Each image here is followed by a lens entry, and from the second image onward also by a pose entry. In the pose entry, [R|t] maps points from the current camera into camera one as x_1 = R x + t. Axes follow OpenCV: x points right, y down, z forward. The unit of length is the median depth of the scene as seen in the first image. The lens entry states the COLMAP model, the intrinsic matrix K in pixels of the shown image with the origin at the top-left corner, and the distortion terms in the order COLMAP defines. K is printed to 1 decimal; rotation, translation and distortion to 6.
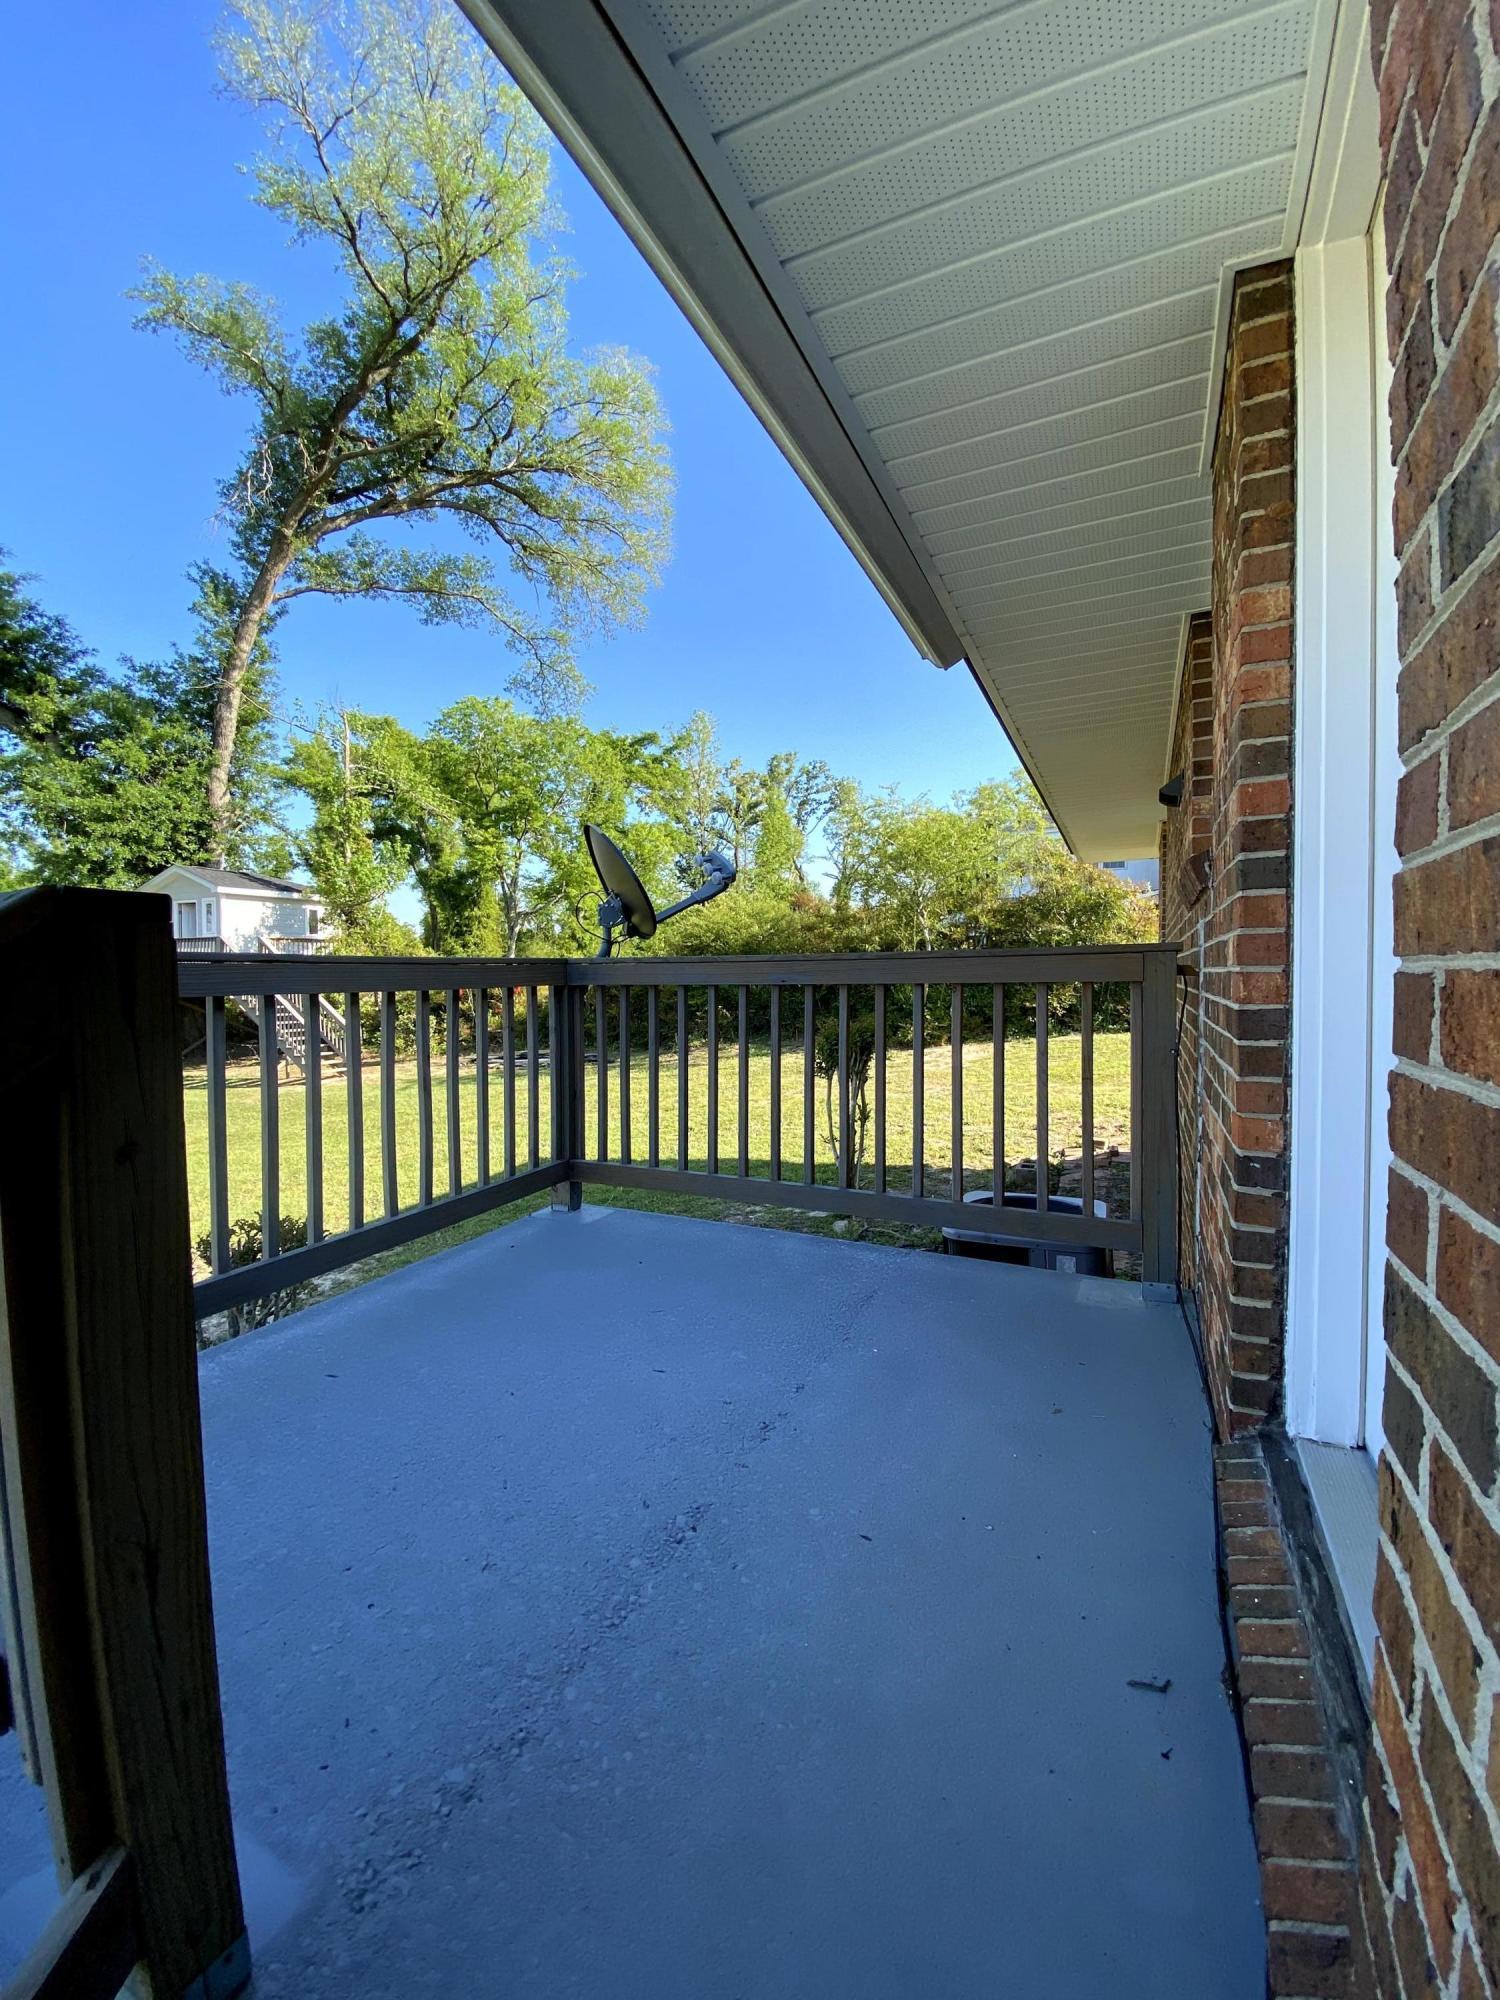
lens RADIAL K [[830.7, 0, 753.4], [0, 830.7, 1011.3], [0, 0, 1]] dist [0.001293, -0.010775]
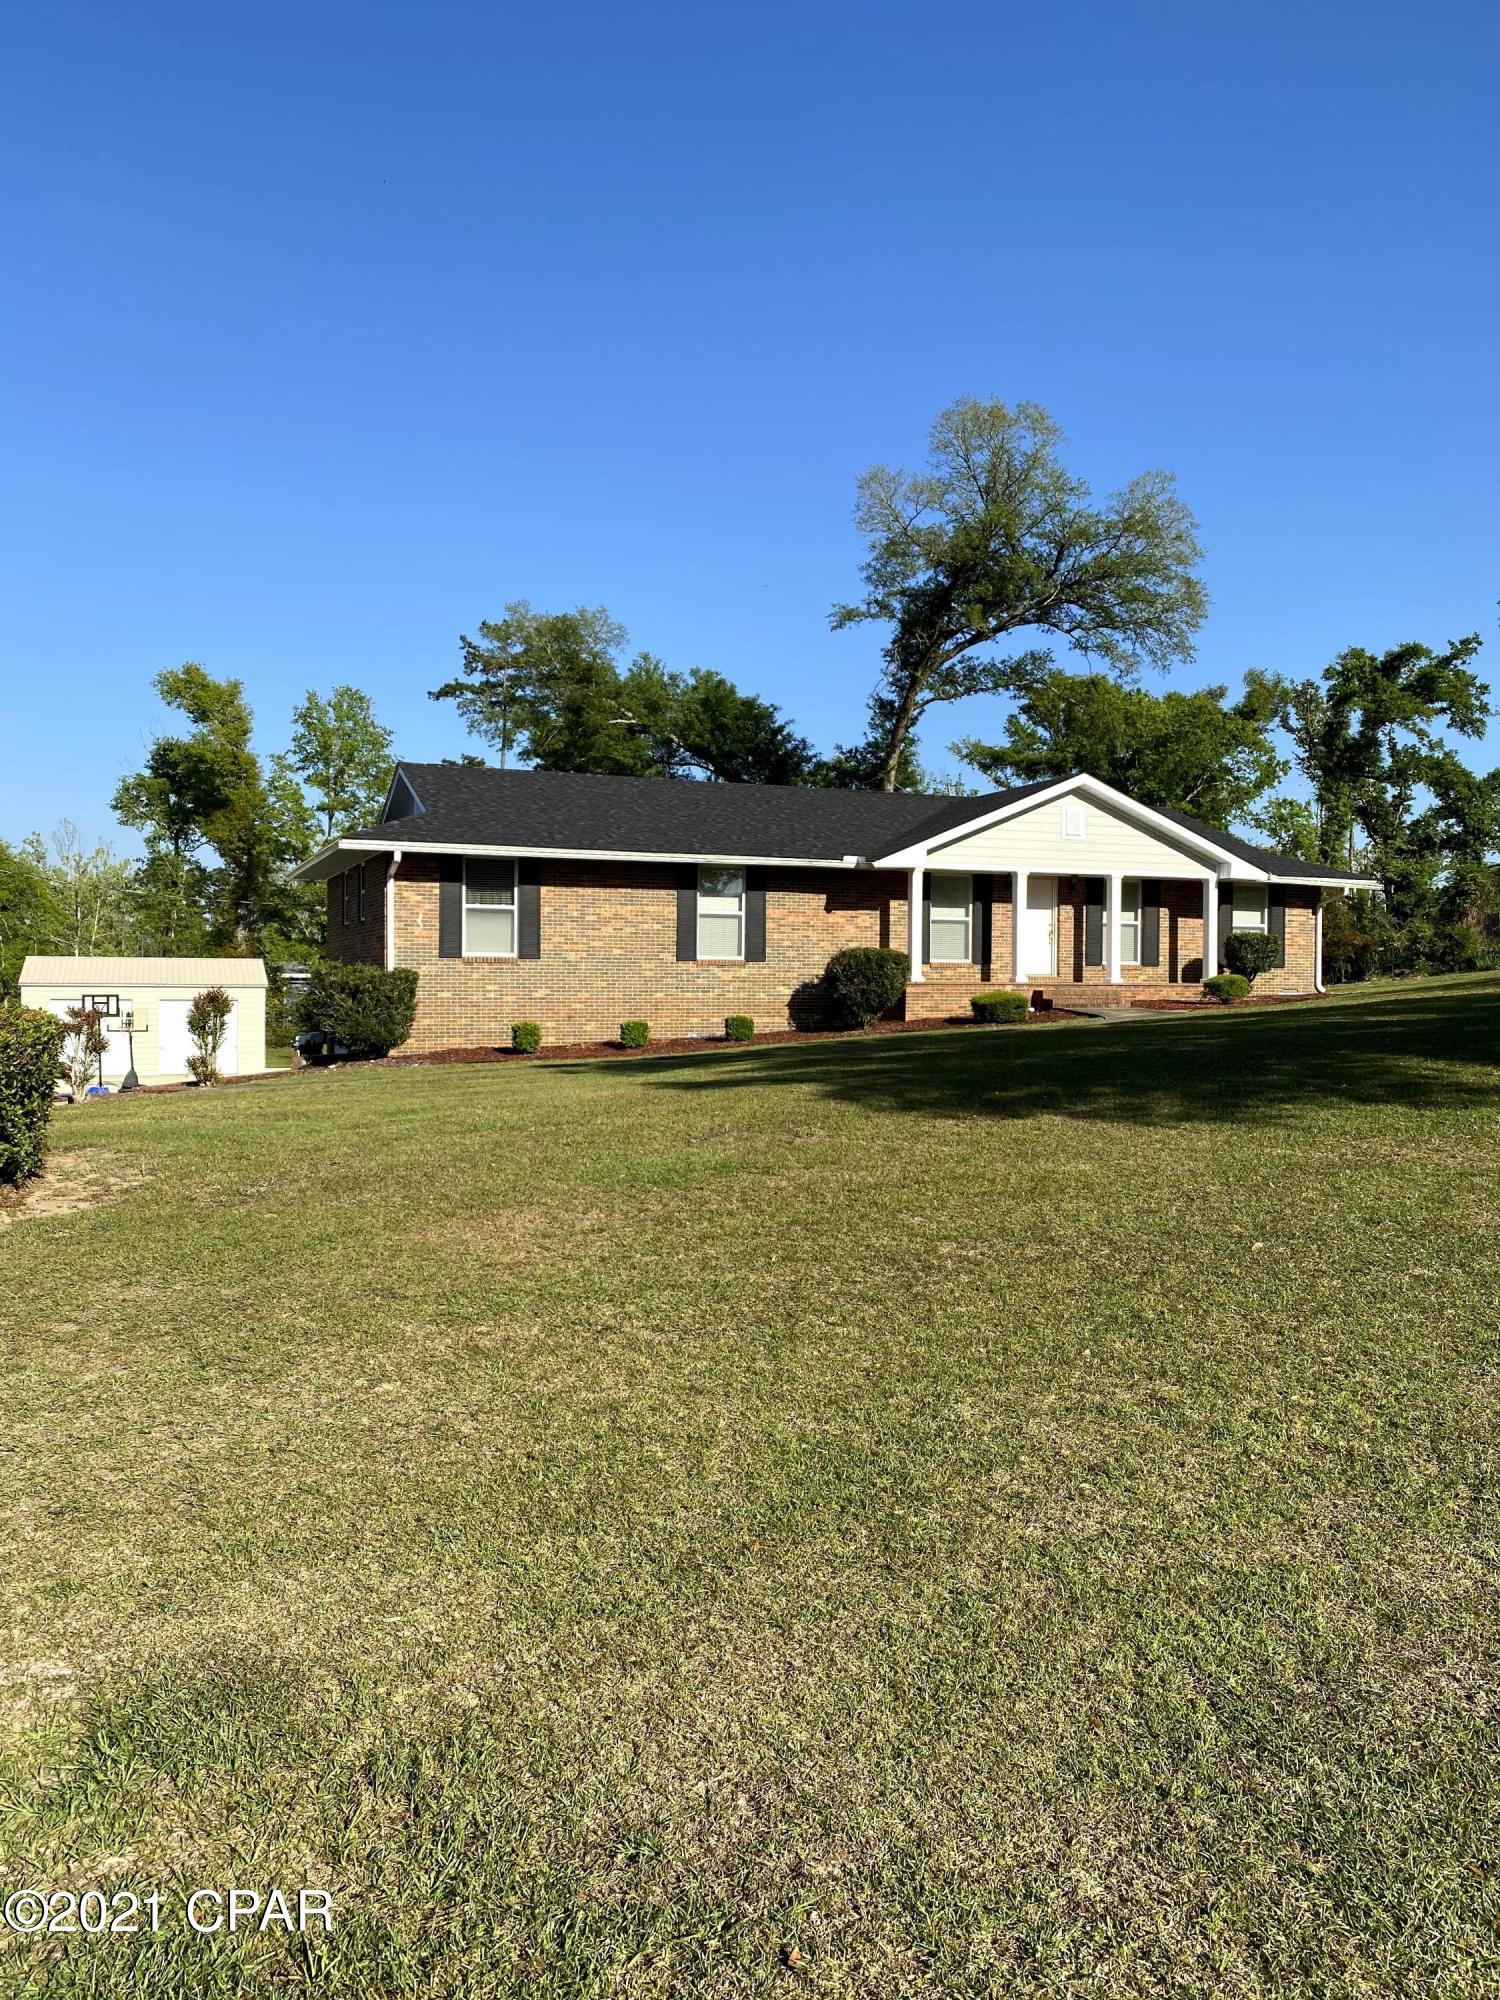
lens RADIAL K [[1489.9, 0, 752.6], [0, 1489.9, 1065.7], [0, 0, 1]] dist [-0.090718, 0.000647]
pose [[0.749042, 0.037813, -0.661442, 0.972951], [-0.028708, 0.999285, 0.024617, 0.090520], [0.661900, 0.000550, 0.749592, -1.173435]]
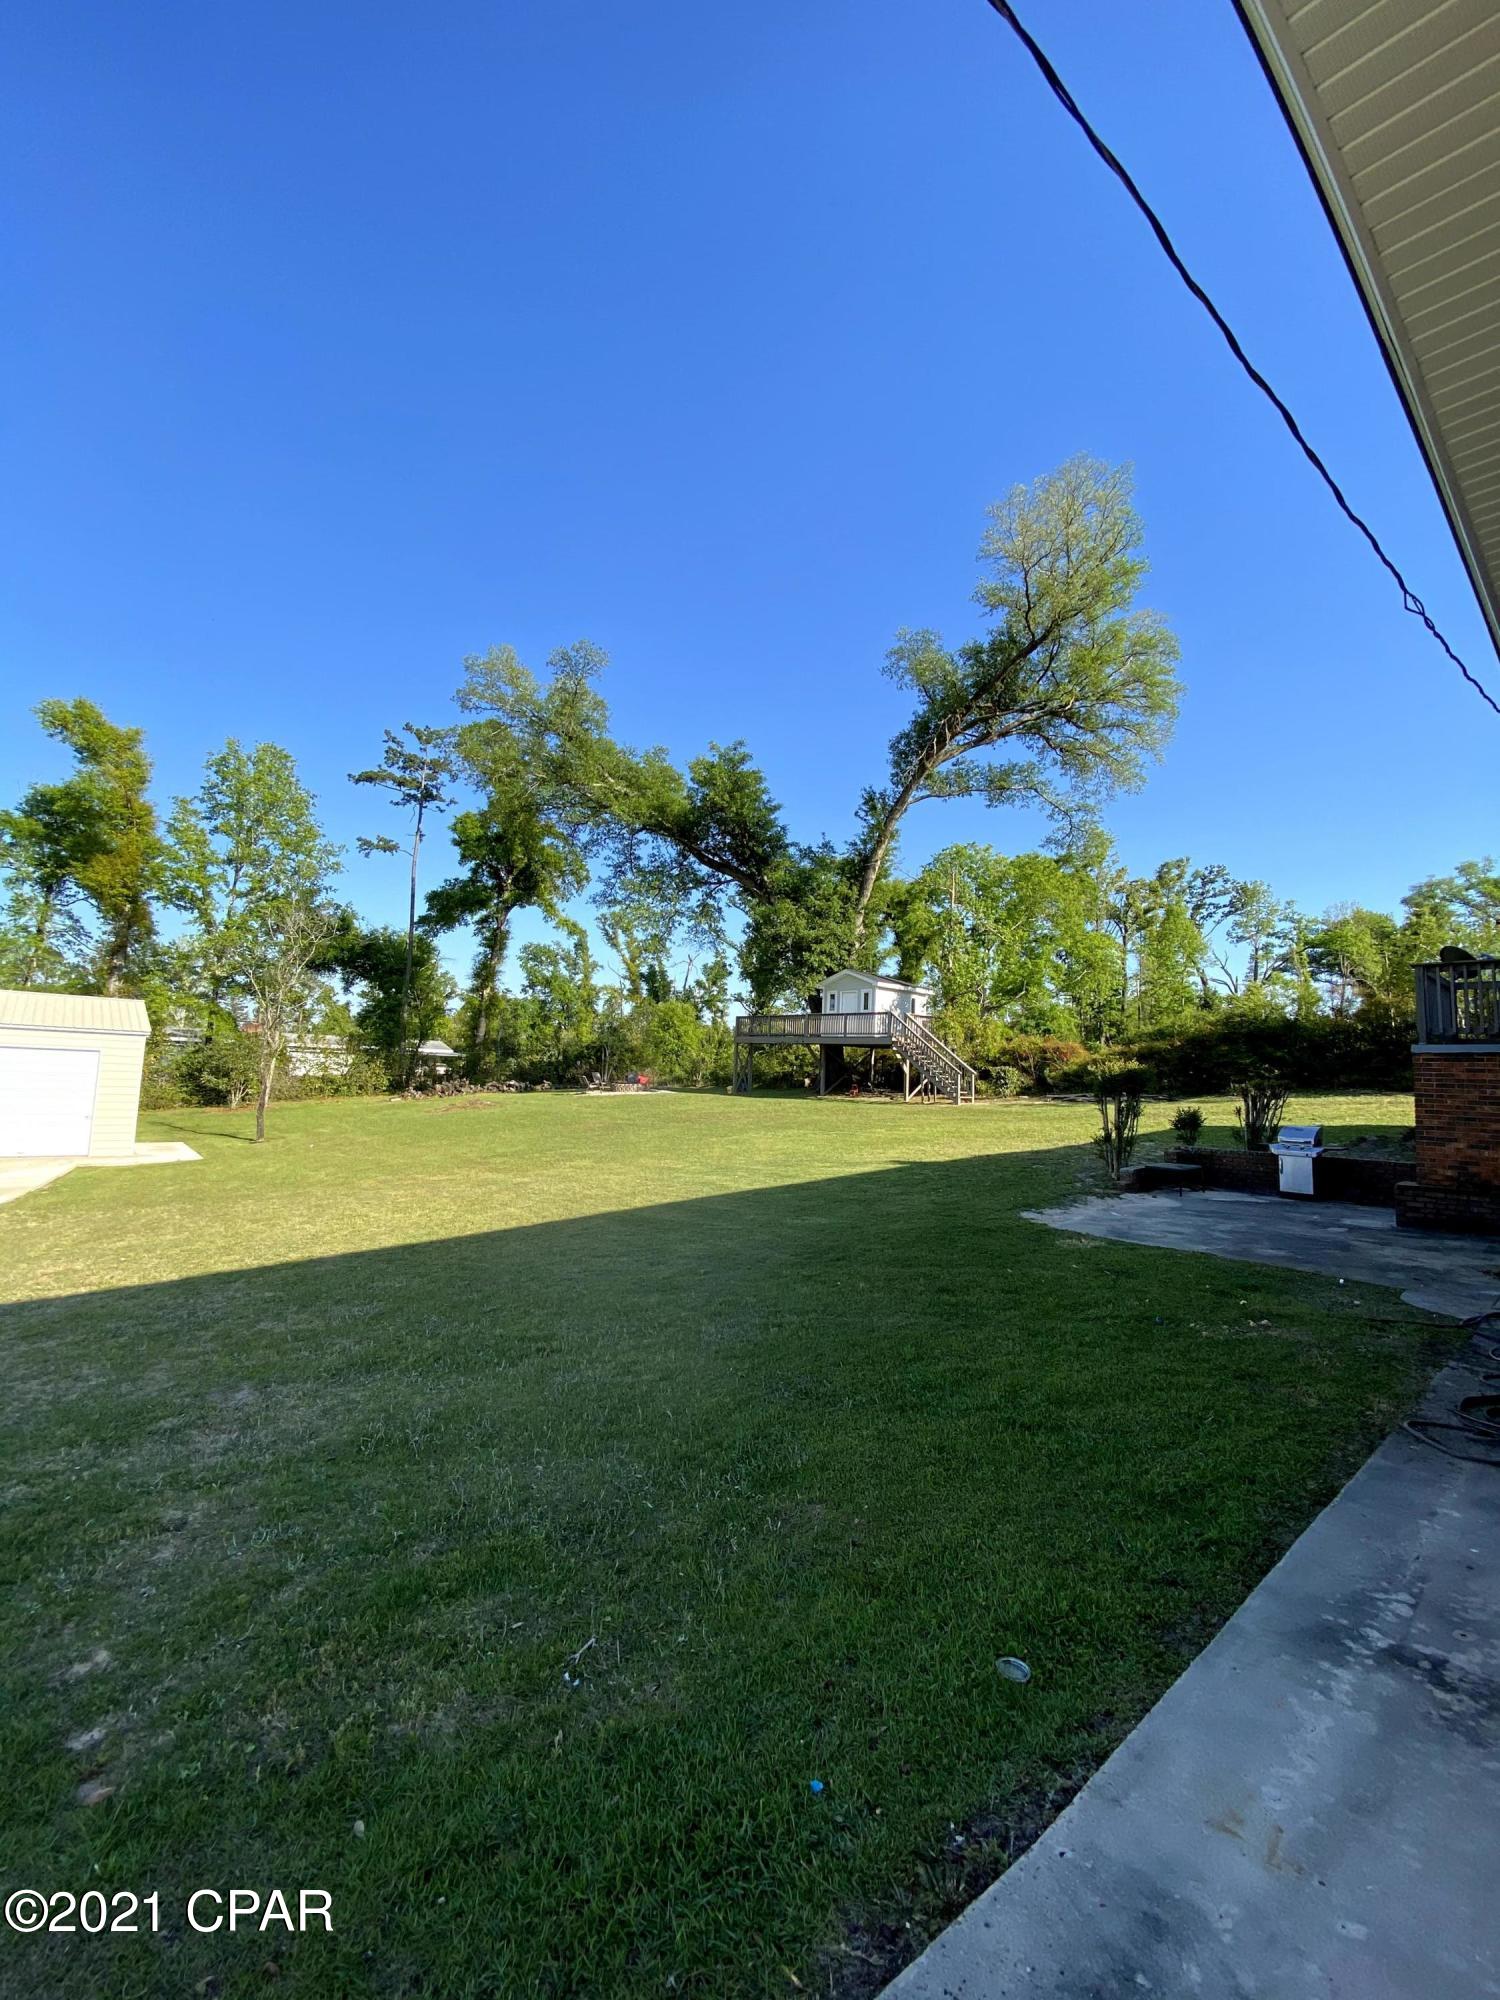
lens RADIAL K [[830.7, 0, 753.4], [0, 830.7, 1011.3], [0, 0, 1]] dist [0.001293, -0.010775]
pose [[0.922502, 0.011790, -0.385813, -0.229066], [-0.060008, 0.991761, -0.113177, 0.089986], [0.381300, 0.127558, 0.915609, -0.498786]]
